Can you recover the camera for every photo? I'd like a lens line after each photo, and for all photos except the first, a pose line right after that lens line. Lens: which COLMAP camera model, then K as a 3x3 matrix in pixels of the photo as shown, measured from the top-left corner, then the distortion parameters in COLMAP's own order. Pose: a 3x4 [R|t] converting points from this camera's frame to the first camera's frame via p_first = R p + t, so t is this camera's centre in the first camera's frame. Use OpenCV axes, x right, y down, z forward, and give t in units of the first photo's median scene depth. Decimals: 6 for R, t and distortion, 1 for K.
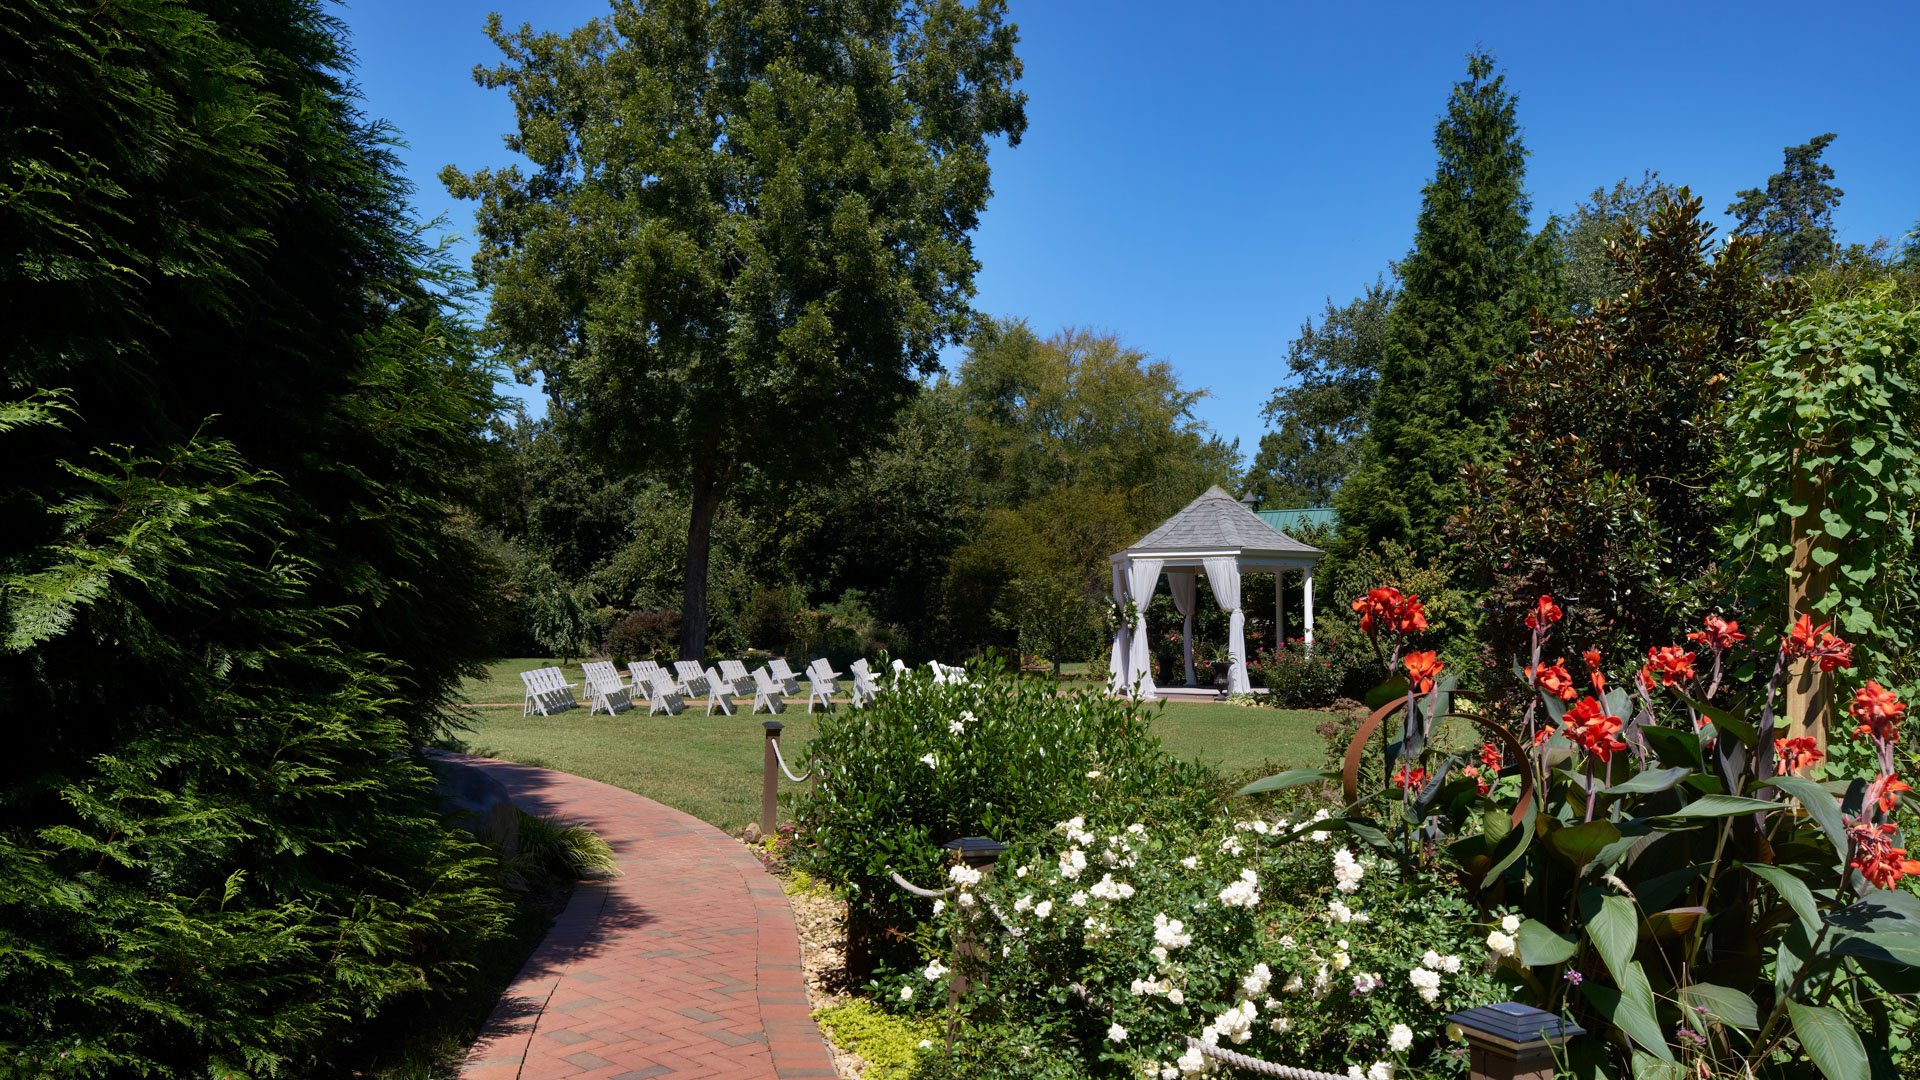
lens RADIAL K [[1677.8, 0, 965.2], [0, 1677.8, 552.1], [0, 0, 1]] dist [-0.049978, 0.096810]
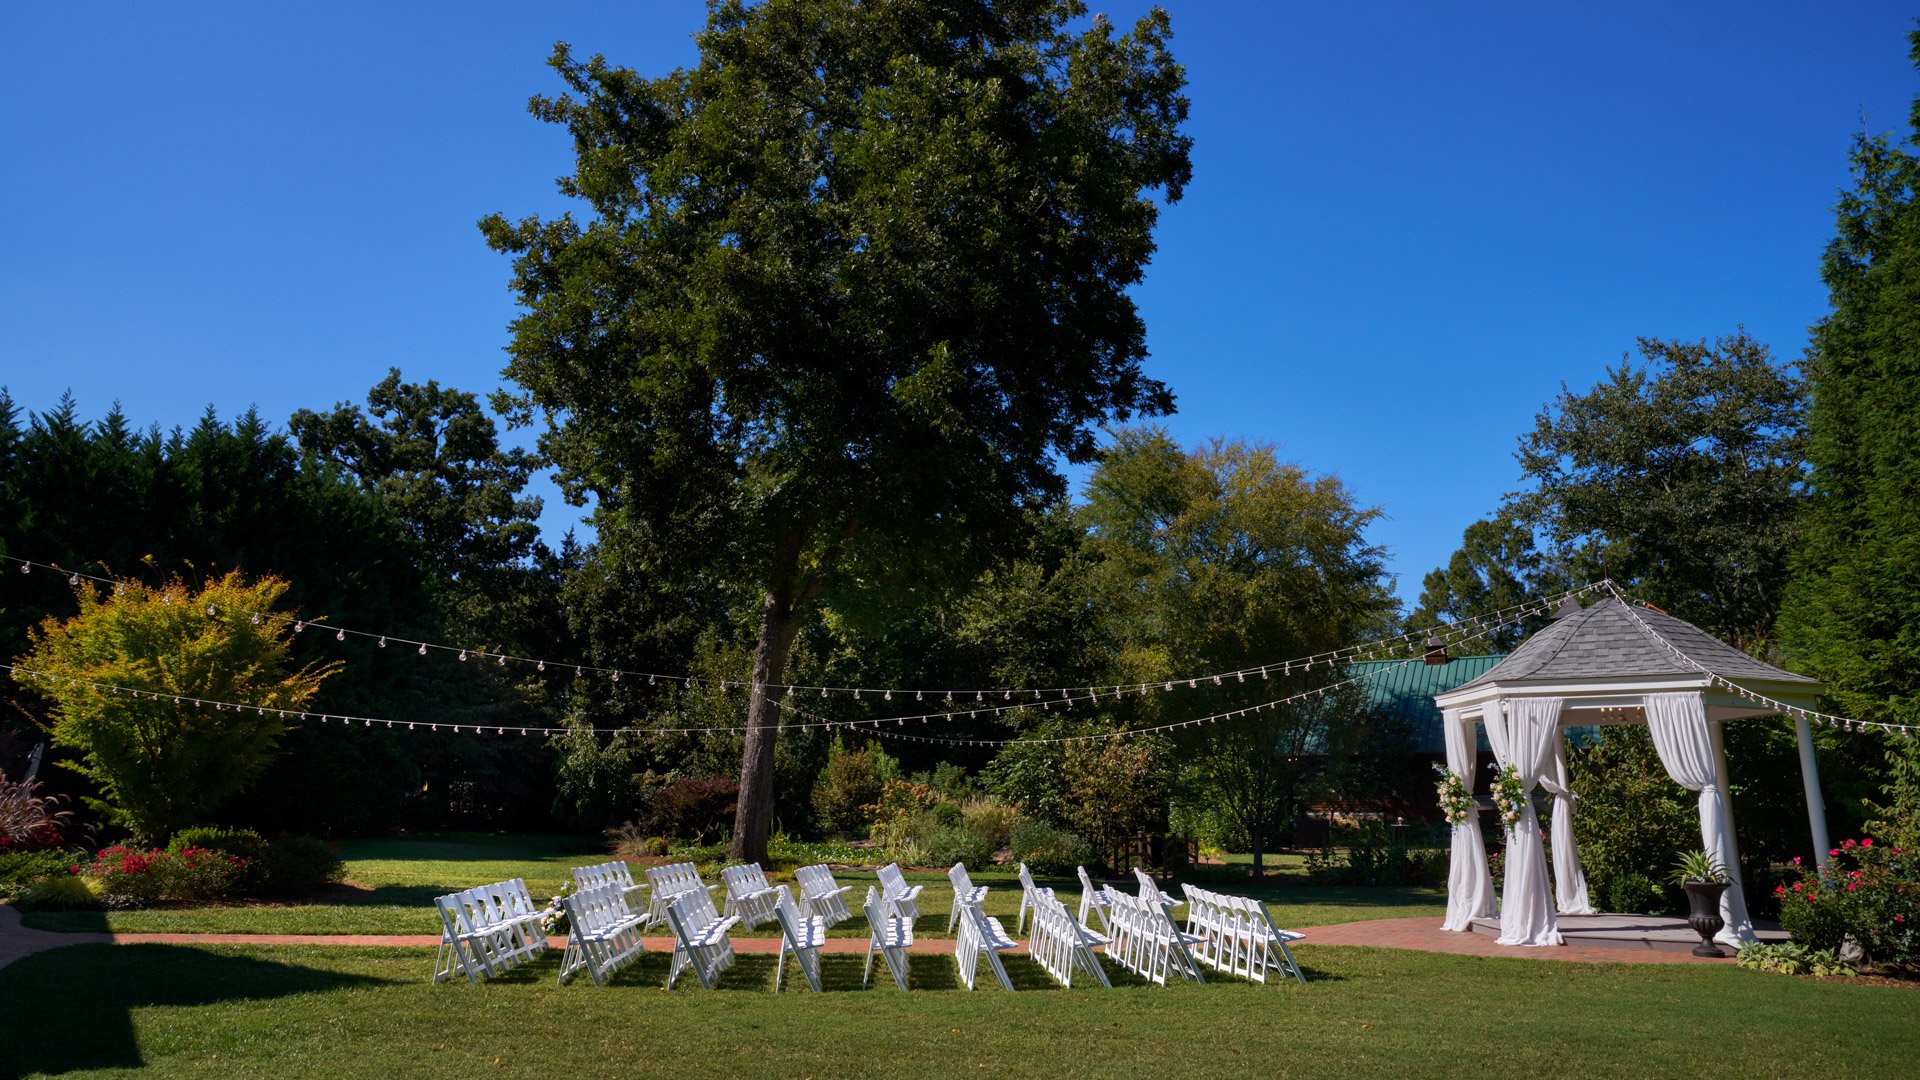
lens RADIAL K [[856.1, 0, 902.1], [0, 856.1, 538.7], [0, 0, 1]] dist [-0.030911, 0.000247]
pose [[0.999671, 0.019336, 0.016878, -0.110405], [-0.014878, 0.972418, -0.232771, 0.020957], [-0.020913, 0.232443, 0.972385, 0.632323]]
